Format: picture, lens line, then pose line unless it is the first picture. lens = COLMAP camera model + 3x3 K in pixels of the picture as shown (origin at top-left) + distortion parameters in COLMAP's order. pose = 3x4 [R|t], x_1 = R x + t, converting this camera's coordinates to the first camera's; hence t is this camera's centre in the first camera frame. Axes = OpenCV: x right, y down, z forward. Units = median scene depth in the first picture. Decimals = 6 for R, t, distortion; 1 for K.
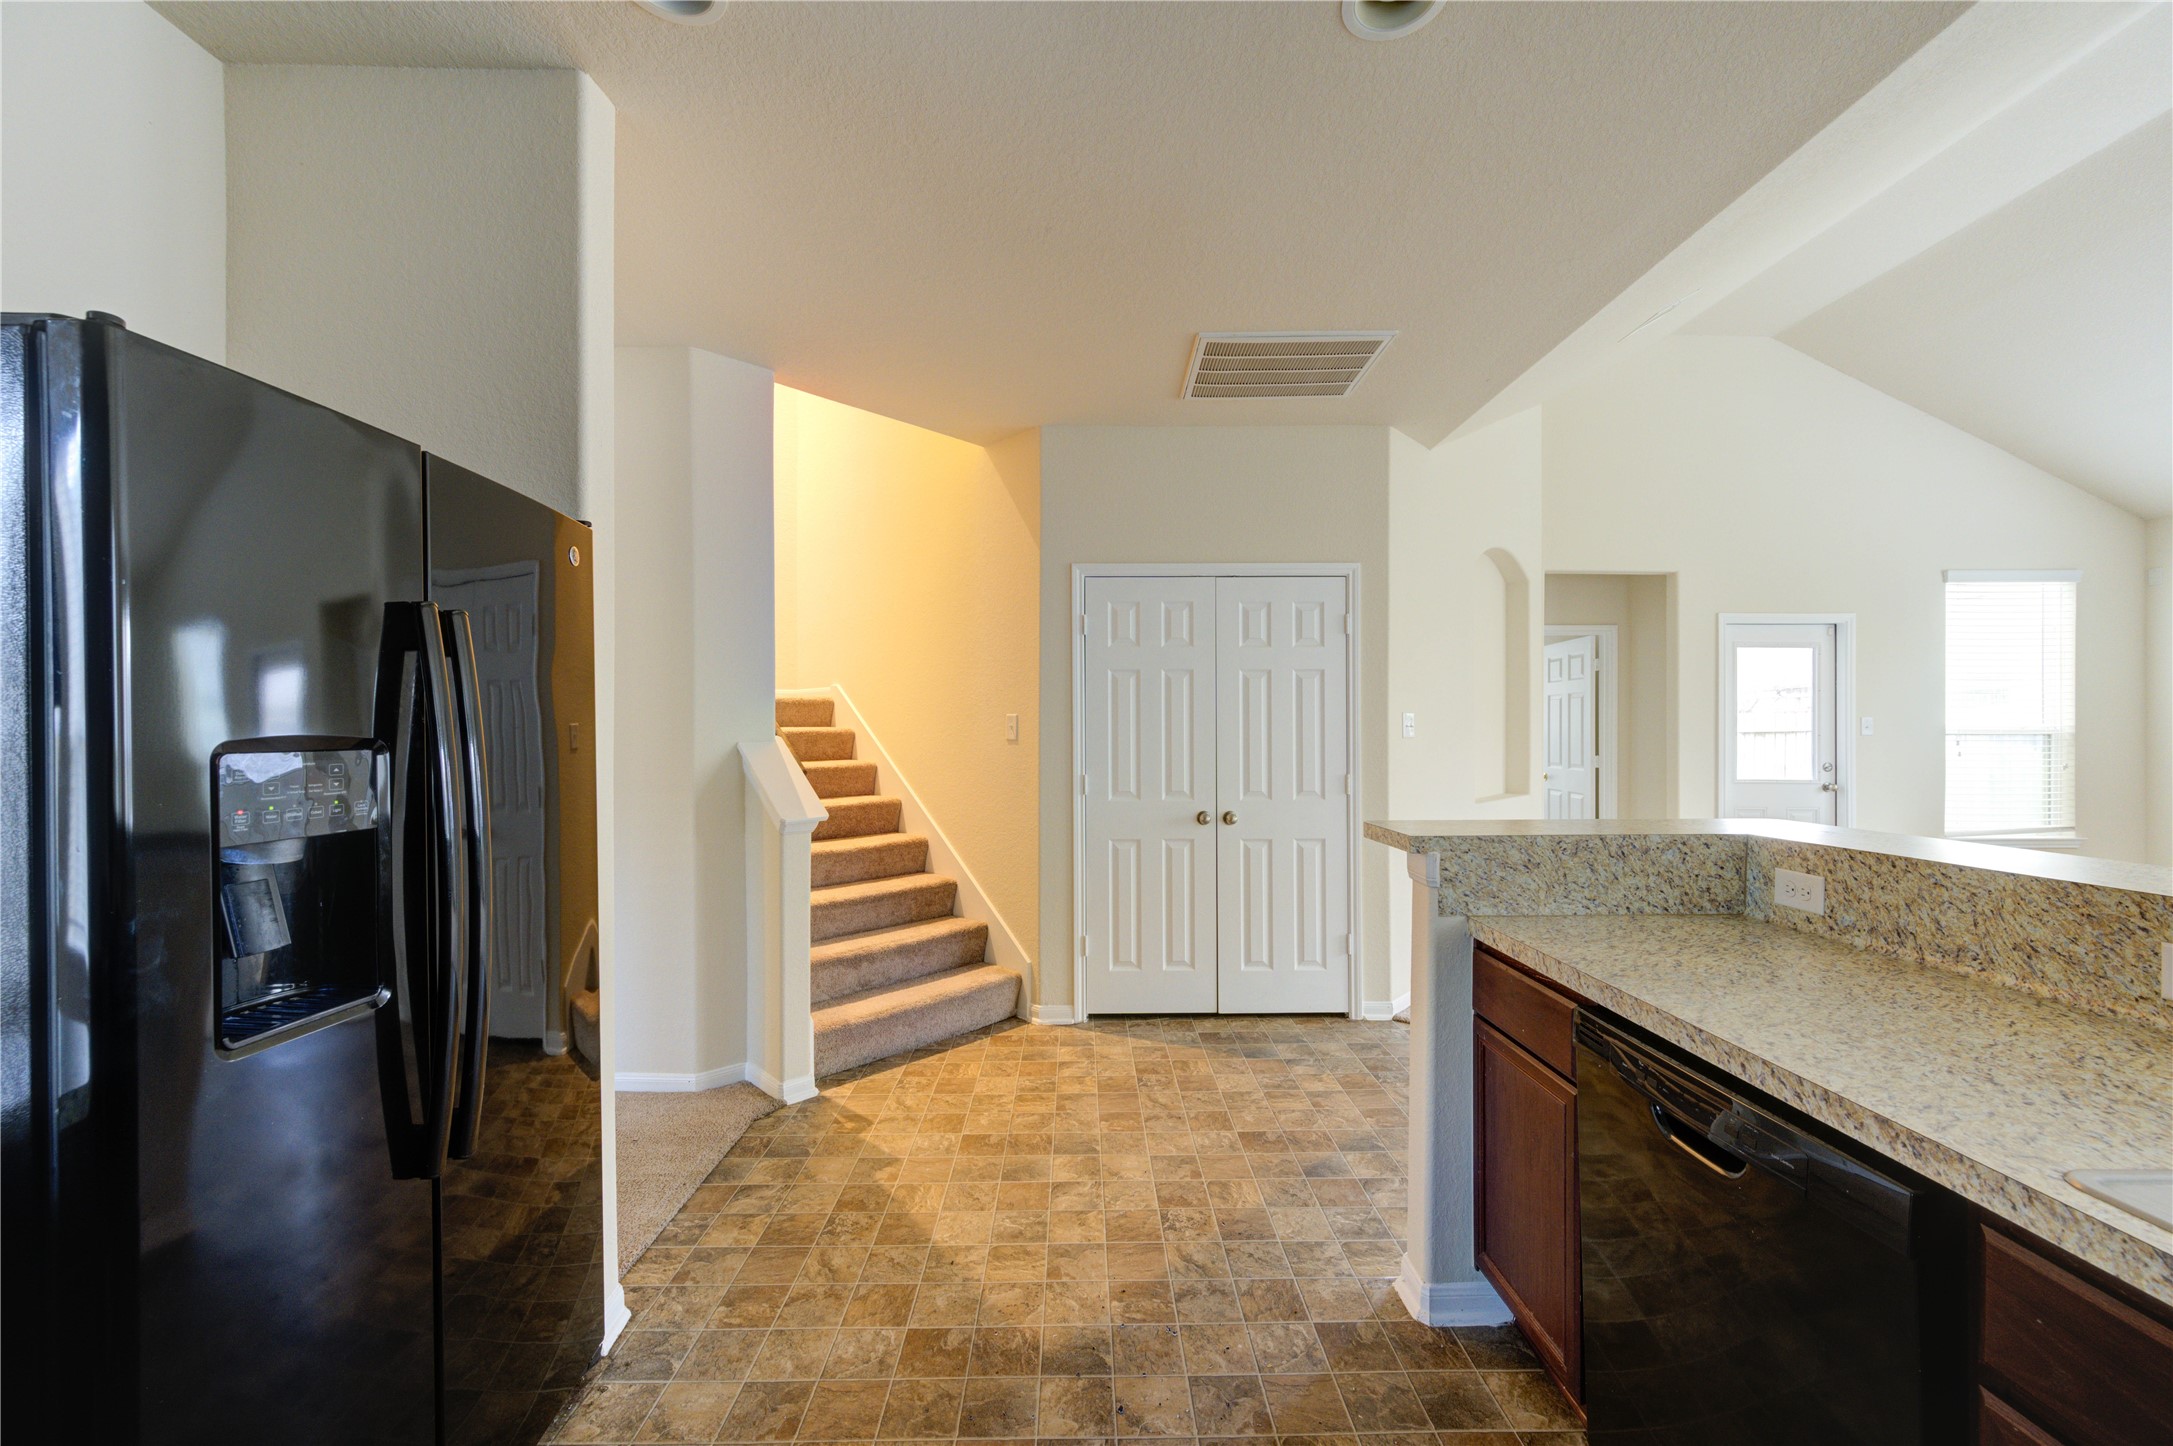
lens RADIAL K [[842.8, 0, 1090.8], [0, 842.8, 726.4], [0, 0, 1]] dist [0.000482, 0.000641]
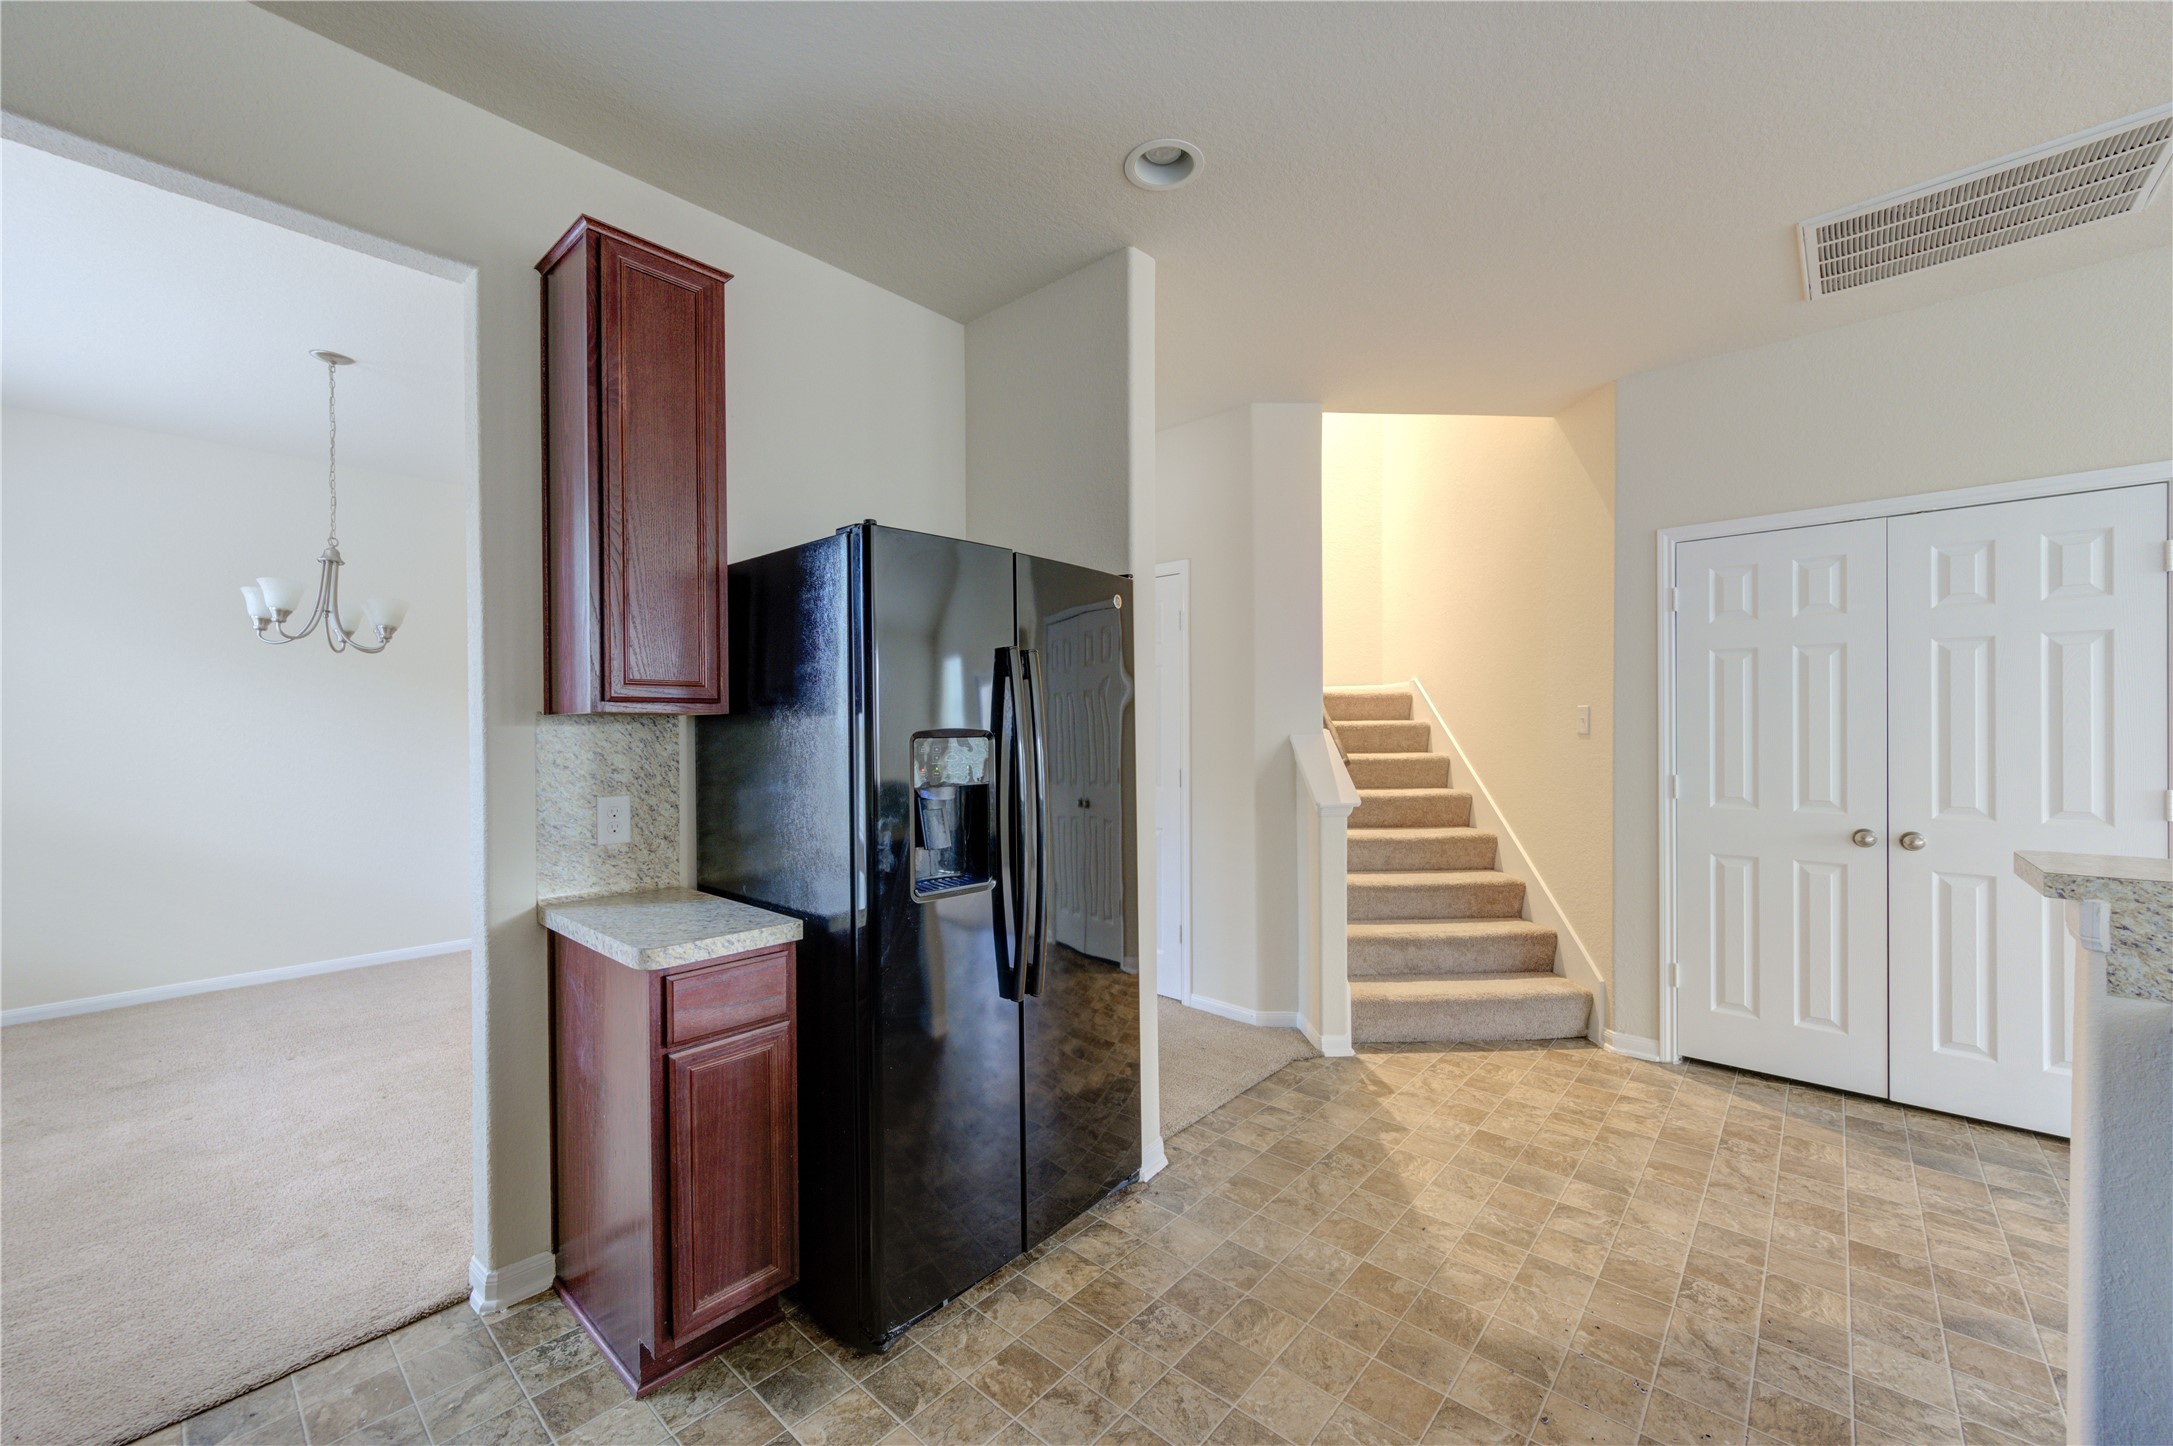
lens RADIAL K [[842.8, 0, 1093.5], [0, 842.8, 725.7], [0, 0, 1]] dist [0.000482, 0.000641]
pose [[0.738741, -0.001644, -0.673988, 0.173178], [0.006654, 0.999966, 0.004854, -0.001093], [0.673957, -0.008070, 0.738727, -0.037853]]
